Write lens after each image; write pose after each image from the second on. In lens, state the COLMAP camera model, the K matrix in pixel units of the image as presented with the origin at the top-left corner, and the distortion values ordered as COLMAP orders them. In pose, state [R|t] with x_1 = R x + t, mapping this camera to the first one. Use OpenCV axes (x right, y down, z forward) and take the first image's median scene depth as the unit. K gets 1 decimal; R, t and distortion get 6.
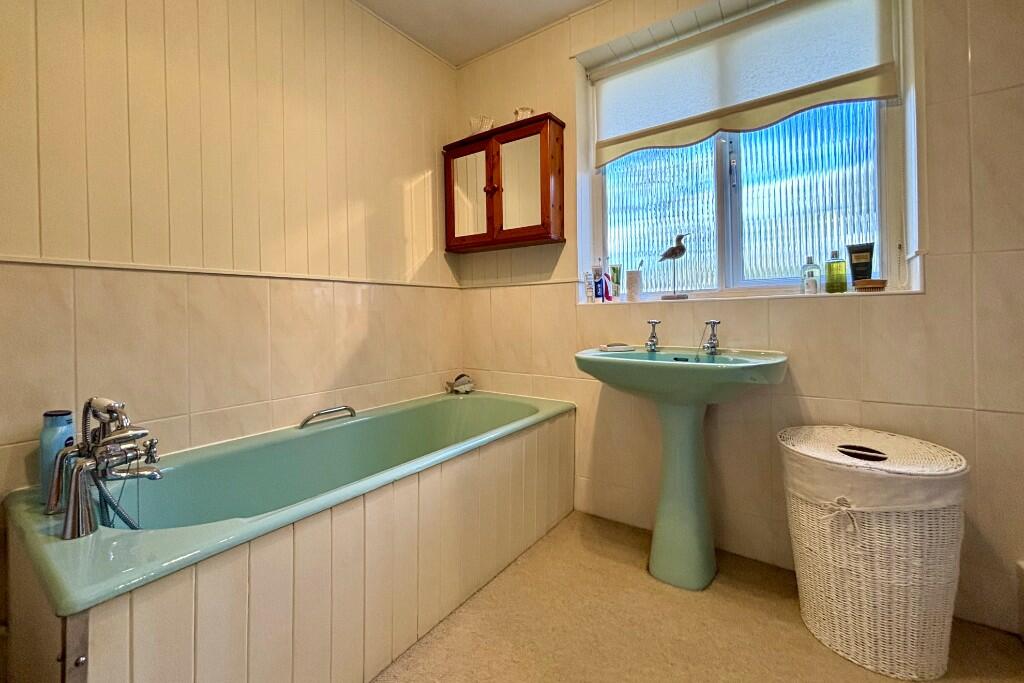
lens RADIAL K [[419.1, 0, 510.8], [0, 419.1, 307.9], [0, 0, 1]] dist [-0.019821, 0.000033]
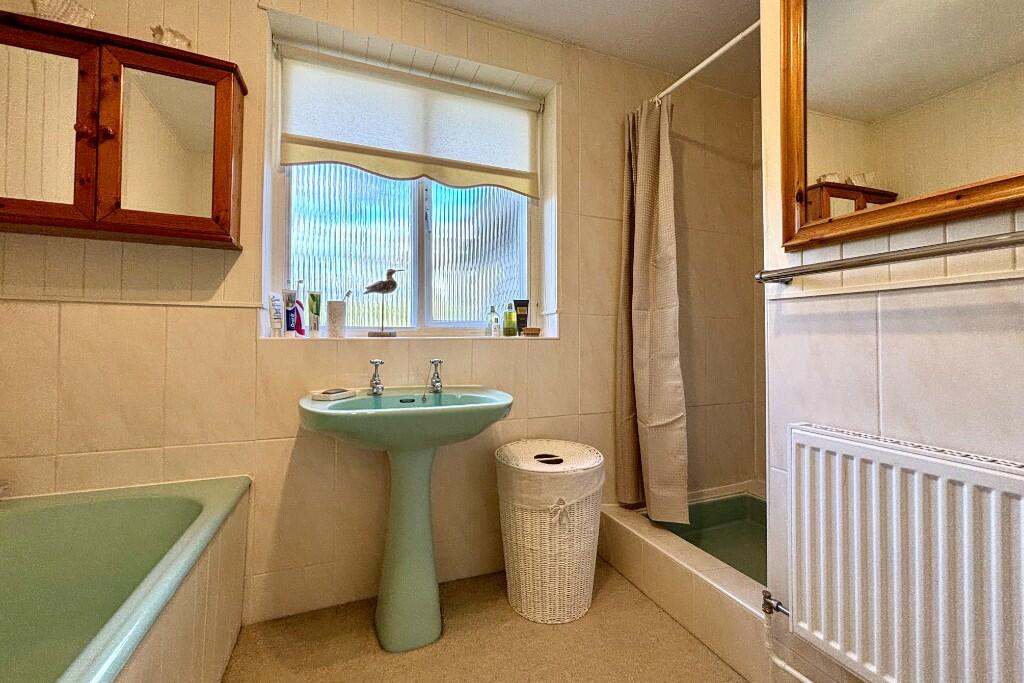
lens RADIAL K [[414.1, 0, 509.2], [0, 414.1, 324.8], [0, 0, 1]] dist [-0.009551, 0.000493]
pose [[0.536021, 0.049732, 0.842739, -0.227245], [-0.026883, 0.998763, -0.041840, -0.014282], [-0.843777, -0.000228, 0.536695, 0.247689]]
